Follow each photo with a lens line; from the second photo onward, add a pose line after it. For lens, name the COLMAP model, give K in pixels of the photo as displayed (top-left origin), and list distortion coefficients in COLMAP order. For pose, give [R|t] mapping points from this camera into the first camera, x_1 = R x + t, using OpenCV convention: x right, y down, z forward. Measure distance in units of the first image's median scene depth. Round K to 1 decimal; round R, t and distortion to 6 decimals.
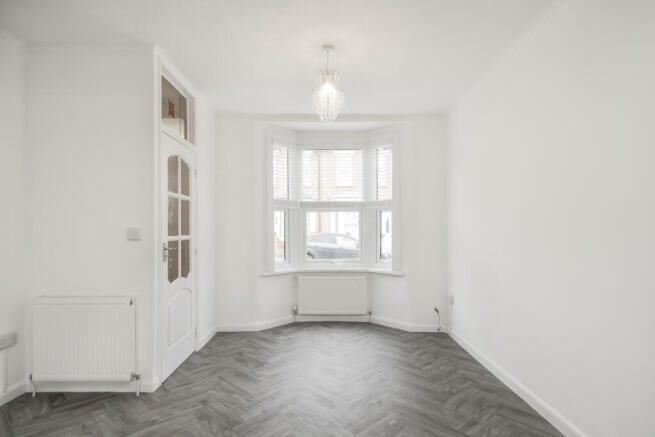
lens RADIAL K [[364.9, 0, 326.4], [0, 364.9, 219.4], [0, 0, 1]] dist [-0.005089, -0.000436]
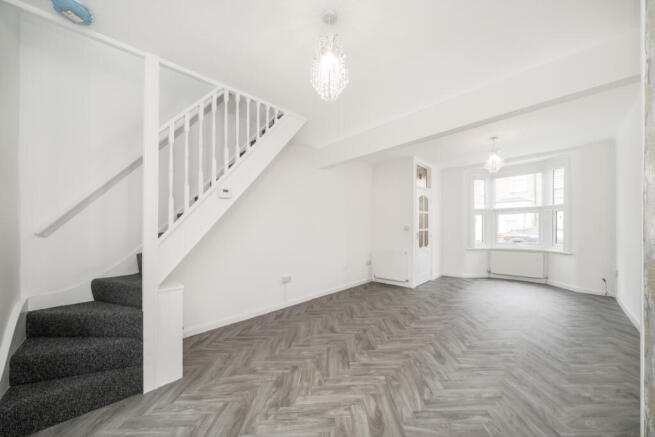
lens RADIAL K [[224.4, 0, 330.3], [0, 224.4, 248.6], [0, 0, 1]] dist [-0.006187, 0.000175]
pose [[0.705108, 0.049942, -0.707339, 0.154502], [0.037799, 0.993451, 0.107824, -0.006009], [0.708092, -0.102764, 0.698603, -0.347527]]
